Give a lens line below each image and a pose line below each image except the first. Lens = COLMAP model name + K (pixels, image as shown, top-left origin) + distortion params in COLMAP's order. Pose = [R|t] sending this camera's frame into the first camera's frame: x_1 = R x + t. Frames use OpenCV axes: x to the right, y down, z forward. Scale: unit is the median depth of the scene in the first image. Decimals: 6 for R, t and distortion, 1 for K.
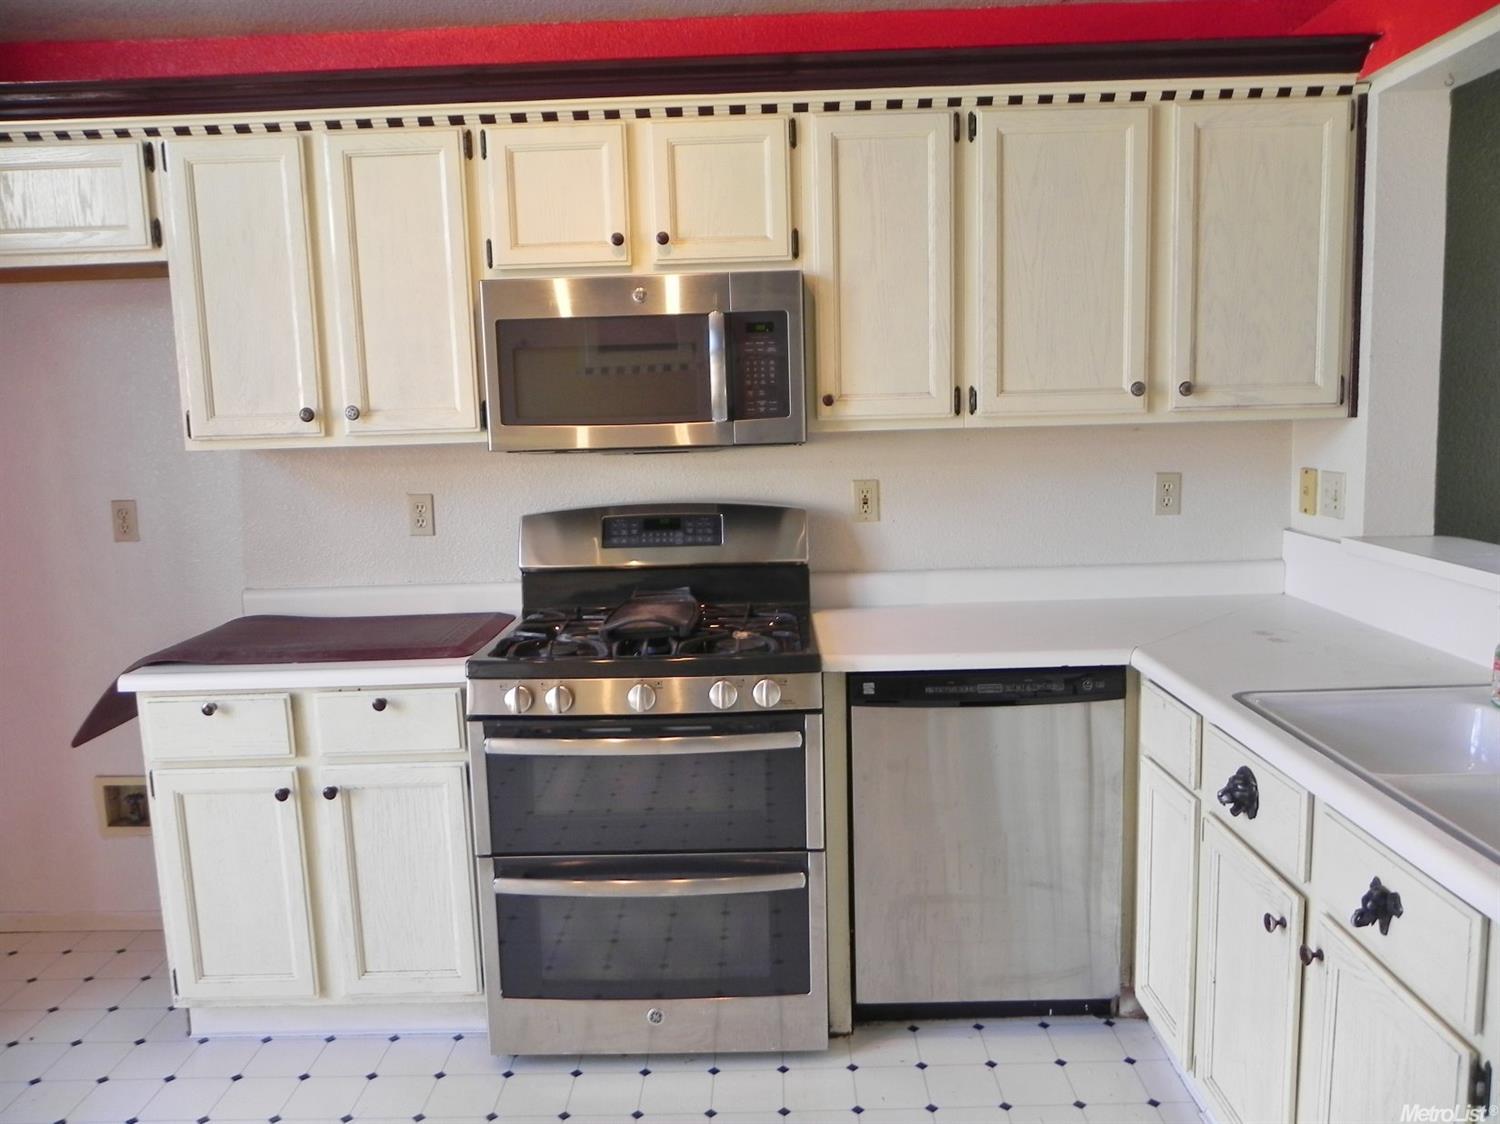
lens RADIAL K [[1176.7, 0, 750.0], [0, 1176.7, 562.0], [0, 0, 1]] dist [-0.009937, -0.003985]
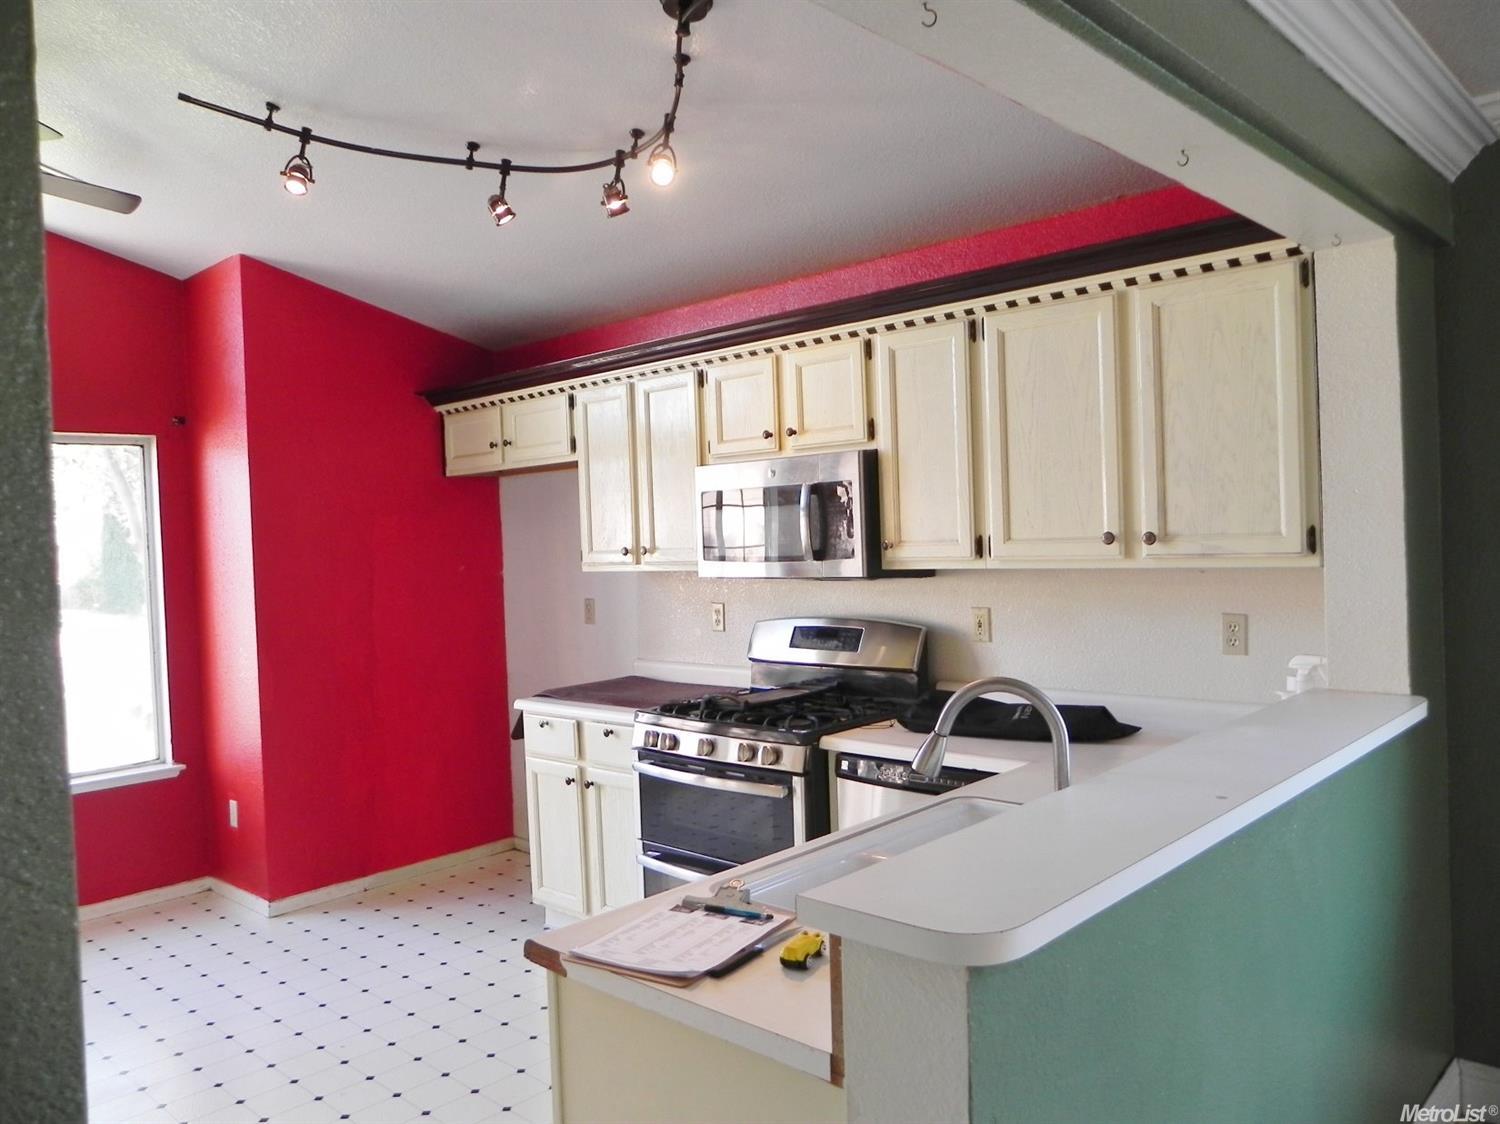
lens RADIAL K [[1136.3, 0, 750.0], [0, 1136.3, 562.0], [0, 0, 1]] dist [-0.024109, -0.001786]
pose [[0.731845, 0.019522, -0.681191, 0.819239], [-0.088451, 0.993855, -0.066545, -0.021992], [0.675706, 0.108953, 0.729075, -0.018963]]
